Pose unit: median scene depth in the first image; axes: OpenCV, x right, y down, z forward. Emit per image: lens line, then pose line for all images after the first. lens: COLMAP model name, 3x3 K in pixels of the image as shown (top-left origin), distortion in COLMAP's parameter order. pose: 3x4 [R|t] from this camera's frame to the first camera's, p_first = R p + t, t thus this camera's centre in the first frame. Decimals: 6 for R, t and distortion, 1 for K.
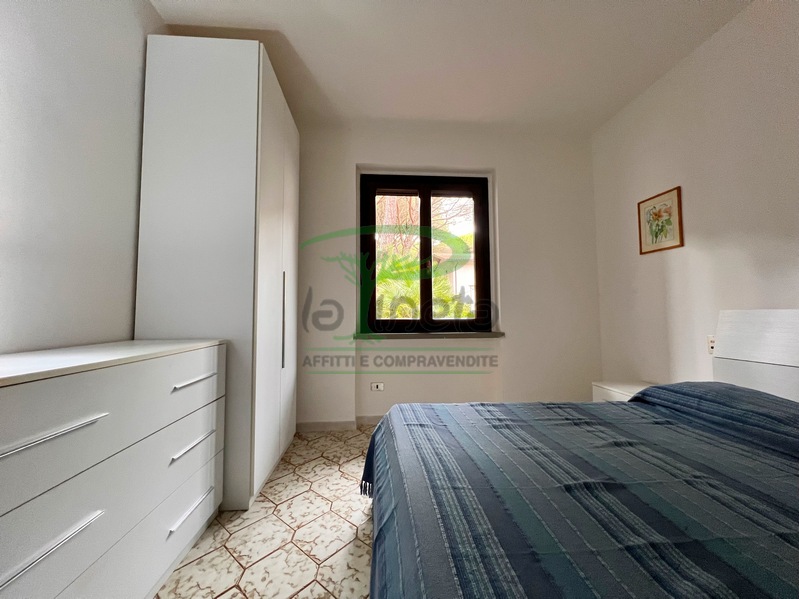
lens RADIAL K [[322.5, 0, 392.2], [0, 322.5, 298.2], [0, 0, 1]] dist [-0.005782, 0.001427]
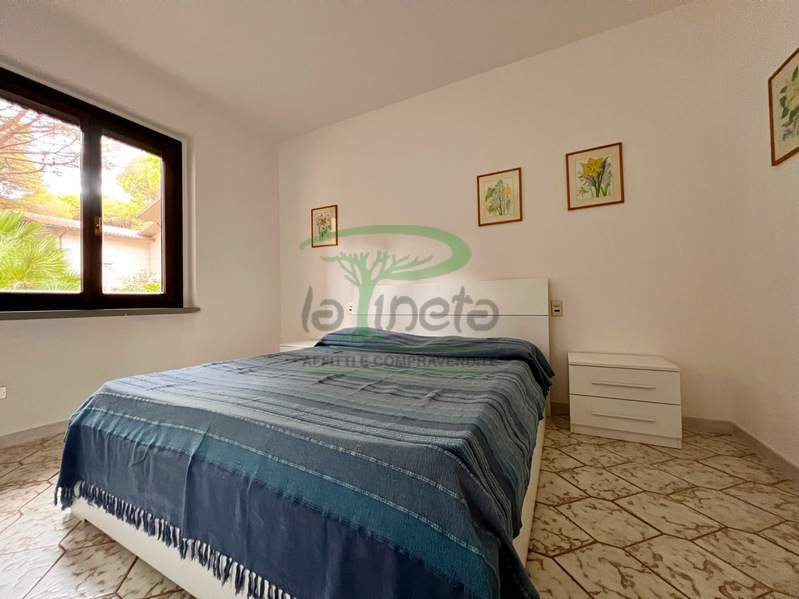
lens RADIAL K [[322.5, 0, 407.2], [0, 322.5, 299.3], [0, 0, 1]] dist [-0.005782, 0.001427]
pose [[0.499193, 0.005326, 0.866475, -0.187731], [-0.032244, 0.999403, 0.012433, 0.048353], [-0.865891, -0.034145, 0.499066, -0.042536]]
